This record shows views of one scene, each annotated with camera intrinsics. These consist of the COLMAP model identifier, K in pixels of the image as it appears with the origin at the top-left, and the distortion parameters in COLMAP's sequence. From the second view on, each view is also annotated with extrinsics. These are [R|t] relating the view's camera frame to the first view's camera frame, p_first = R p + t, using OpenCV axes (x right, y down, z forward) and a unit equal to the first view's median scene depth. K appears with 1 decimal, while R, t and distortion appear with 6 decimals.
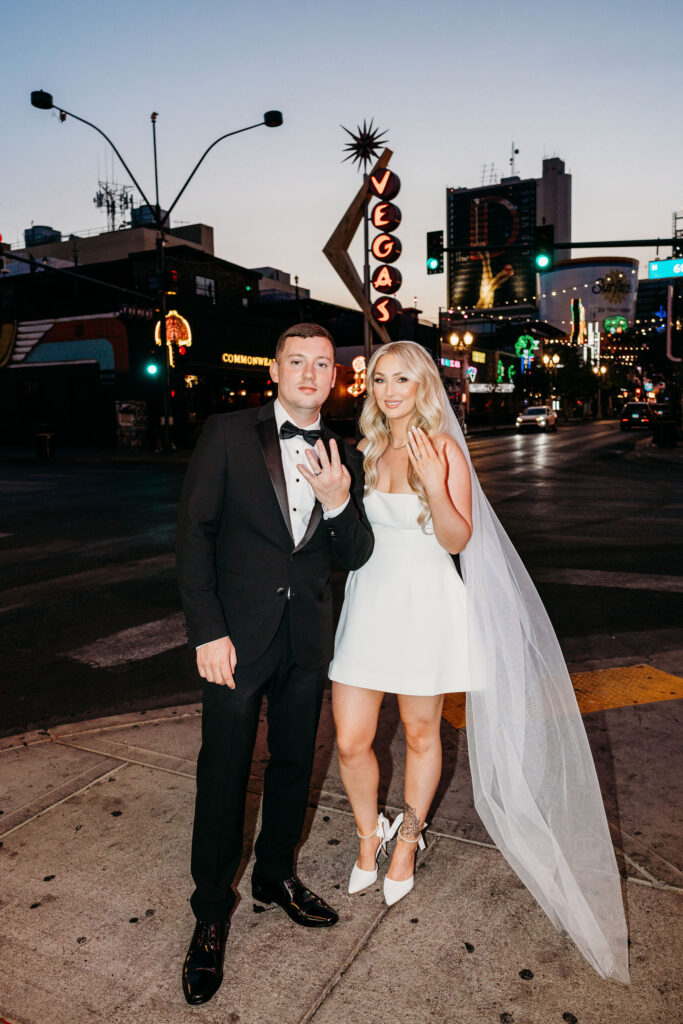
lens RADIAL K [[983.9, 0, 341.5], [0, 983.9, 512.0], [0, 0, 1]] dist [-0.016946, 0.005169]
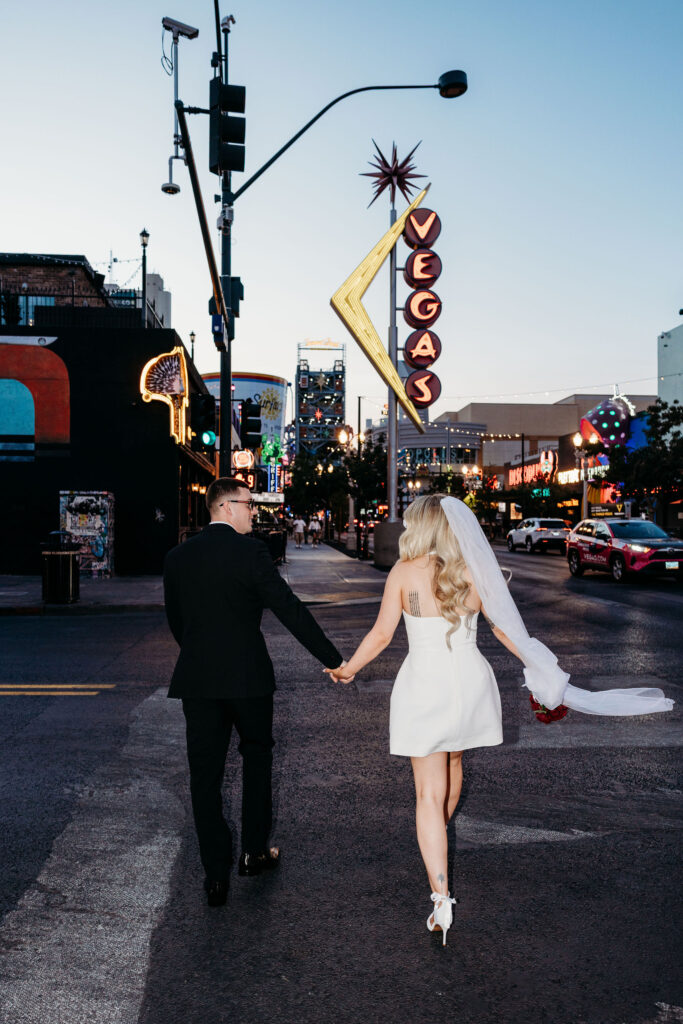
lens RADIAL K [[849.8, 0, 305.4], [0, 849.8, 505.4], [0, 0, 1]] dist [-0.006263, 0.002861]
pose [[0.775979, 0.031932, 0.629950, -0.437398], [0.048951, 0.992657, -0.110616, -0.045770], [-0.628857, 0.116672, 0.768718, 0.558108]]
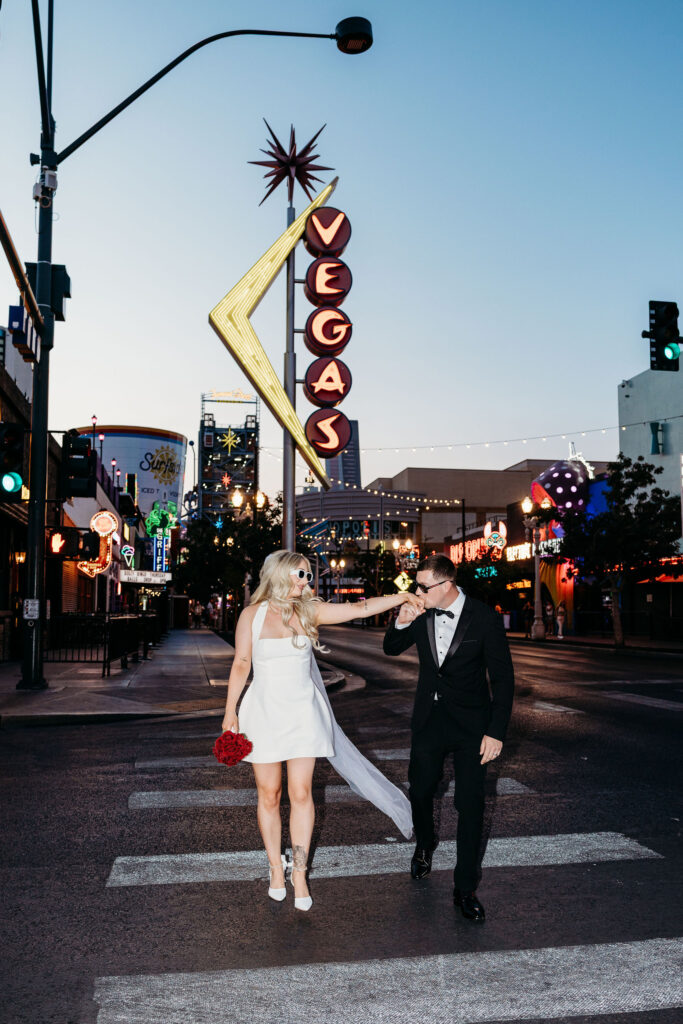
lens RADIAL K [[983.9, 0, 341.5], [0, 983.9, 512.0], [0, 0, 1]] dist [-0.016946, 0.005169]
pose [[0.699483, 0.090043, 0.708954, -0.365417], [0.062639, 0.980488, -0.186333, -0.045780], [-0.711898, 0.174745, 0.680195, 0.595809]]
